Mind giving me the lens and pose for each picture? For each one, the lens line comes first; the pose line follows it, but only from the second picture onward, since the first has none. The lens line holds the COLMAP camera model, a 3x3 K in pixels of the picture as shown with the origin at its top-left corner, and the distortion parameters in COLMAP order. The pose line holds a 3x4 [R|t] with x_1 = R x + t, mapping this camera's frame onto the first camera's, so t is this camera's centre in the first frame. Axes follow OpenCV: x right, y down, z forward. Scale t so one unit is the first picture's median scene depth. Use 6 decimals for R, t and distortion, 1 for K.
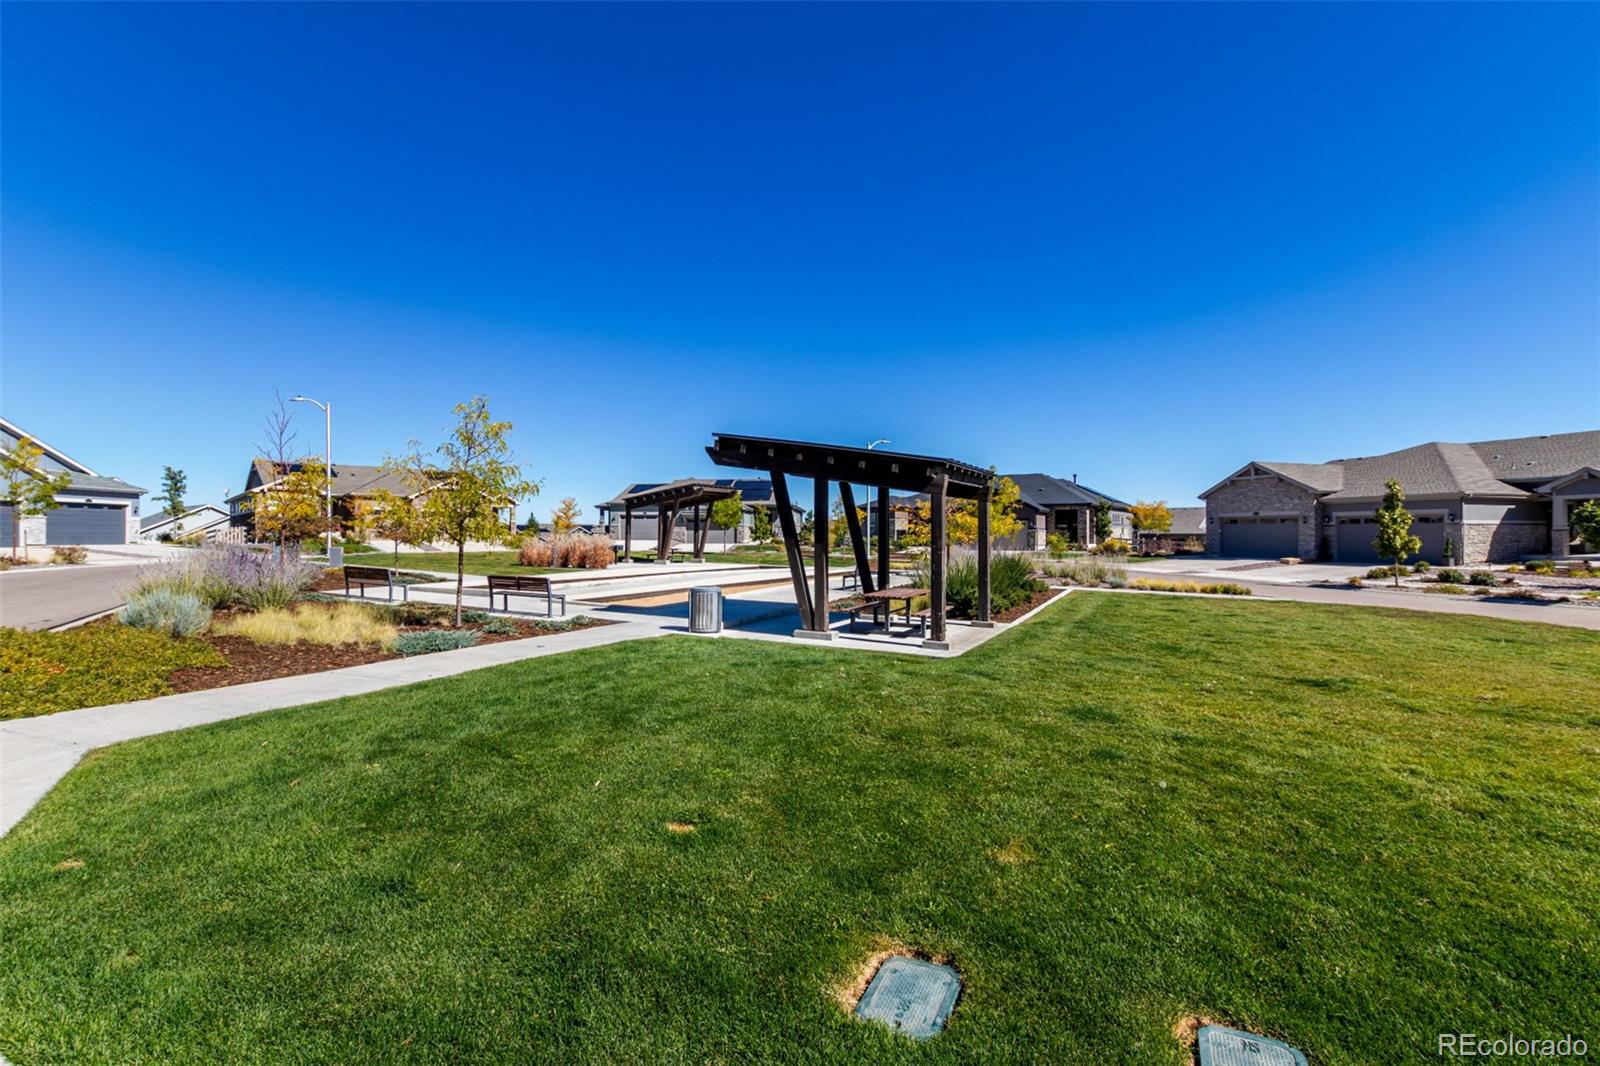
lens RADIAL K [[733.8, 0, 798.5], [0, 733.8, 531.8], [0, 0, 1]] dist [-0.000732, 0.000196]
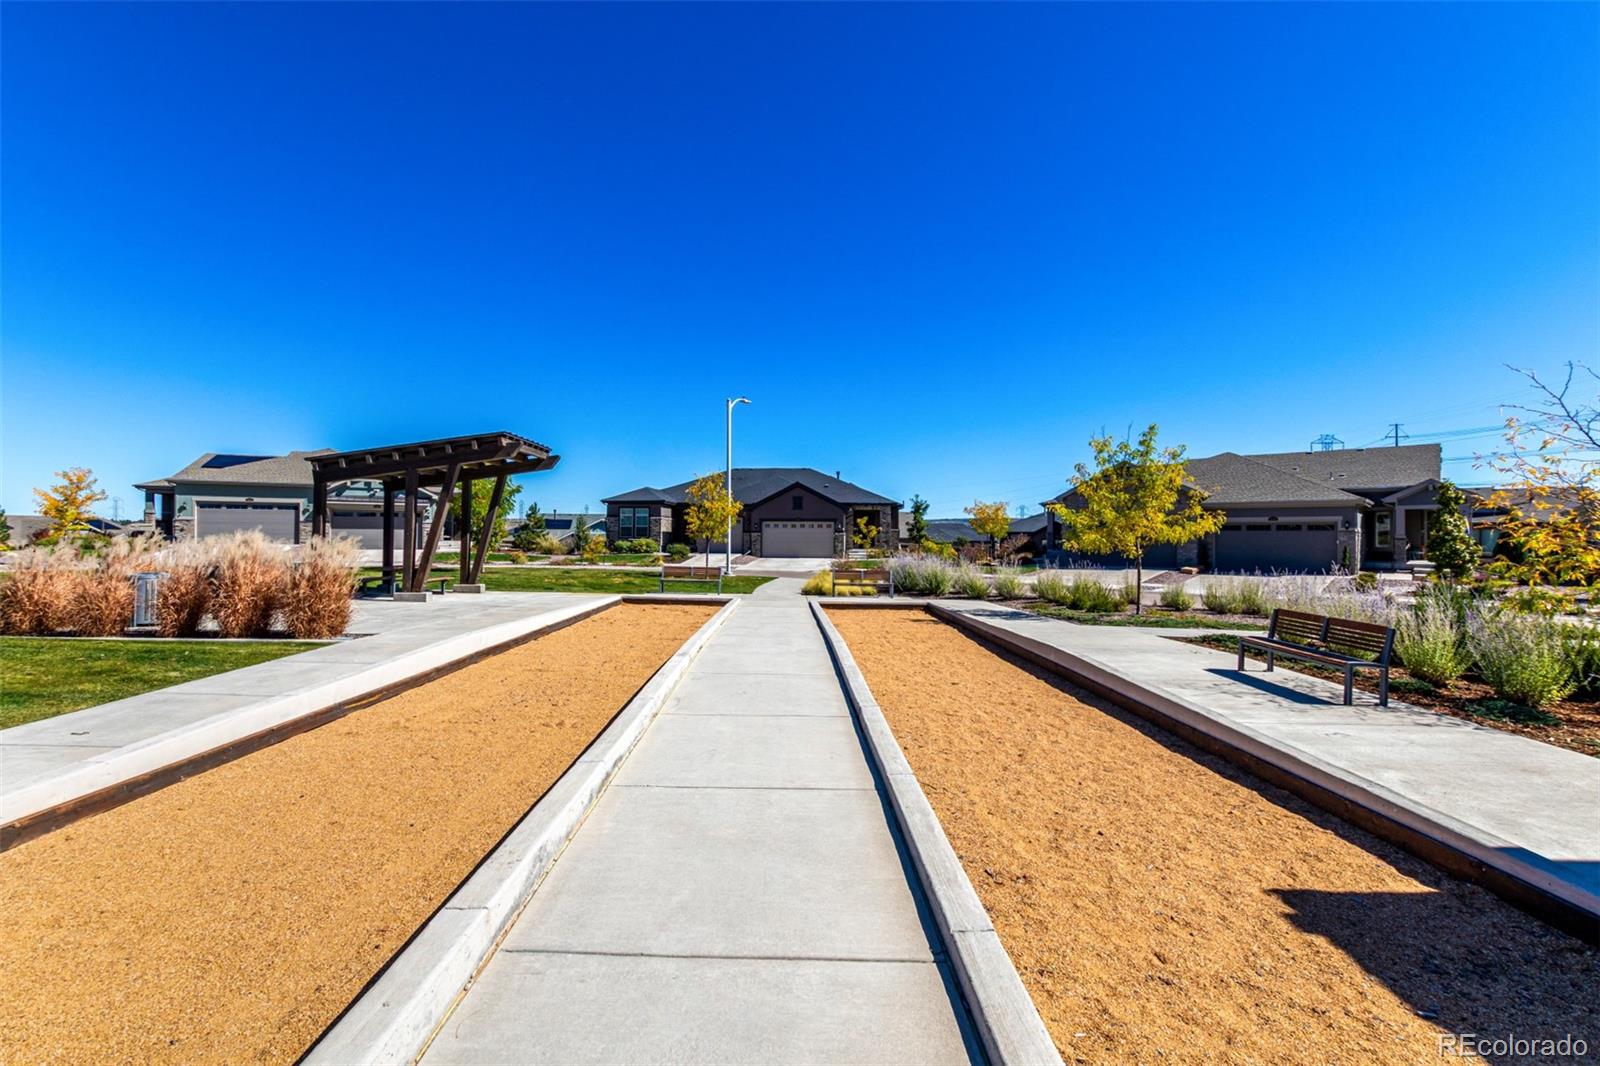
lens RADIAL K [[733.8, 0, 798.6], [0, 733.8, 535.0], [0, 0, 1]] dist [-0.000732, 0.000196]
pose [[0.875626, 0.007140, 0.482936, -0.168777], [-0.008535, 0.999963, 0.000690, -0.000703], [-0.482914, -0.004726, 0.875655, 0.404483]]
